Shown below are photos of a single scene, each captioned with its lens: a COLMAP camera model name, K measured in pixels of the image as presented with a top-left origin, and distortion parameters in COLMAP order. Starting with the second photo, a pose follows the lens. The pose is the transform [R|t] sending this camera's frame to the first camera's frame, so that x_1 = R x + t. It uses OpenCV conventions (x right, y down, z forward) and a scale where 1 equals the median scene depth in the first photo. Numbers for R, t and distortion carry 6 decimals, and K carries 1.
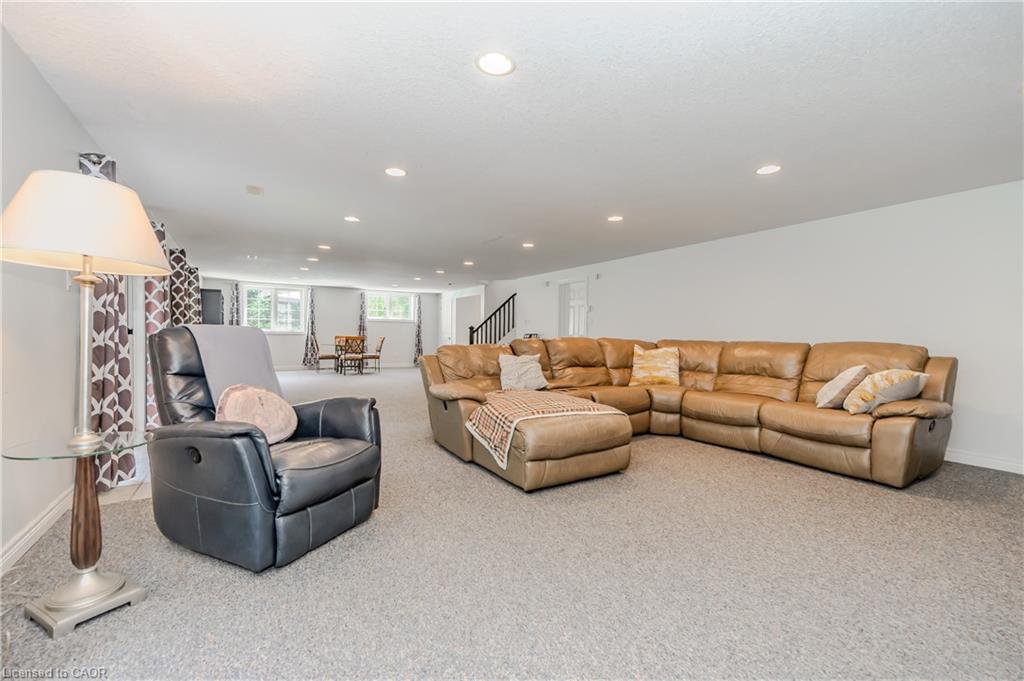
lens RADIAL K [[429.9, 0, 512.0], [0, 429.9, 340.5], [0, 0, 1]] dist [0.047132, -0.000178]
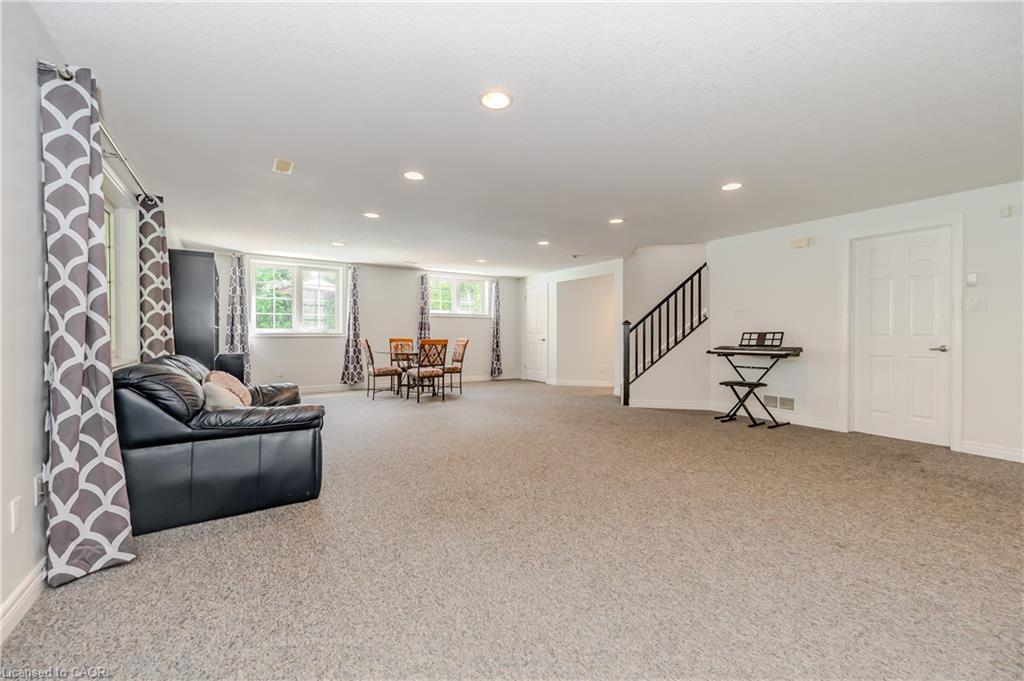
lens RADIAL K [[410.5, 0, 523.9], [0, 410.5, 332.6], [0, 0, 1]] dist [0.014206, -0.000148]
pose [[0.998440, -0.011549, 0.054631, -0.245170], [0.012436, 0.999796, -0.015928, -0.007206], [-0.054436, 0.016582, 0.998380, 0.372359]]
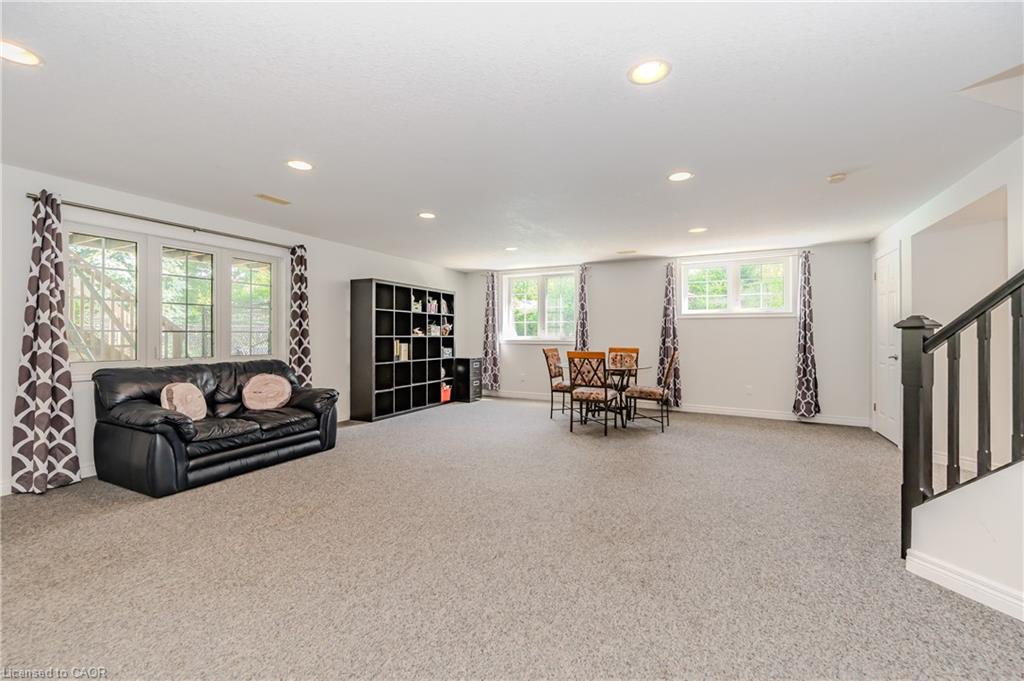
lens RADIAL K [[410.5, 0, 523.9], [0, 410.5, 332.6], [0, 0, 1]] dist [0.014206, -0.000148]
pose [[0.517694, -0.015045, -0.855434, -0.017324], [-0.010635, 0.999655, -0.024018, -0.016644], [0.855500, 0.021532, 0.517355, 0.656497]]
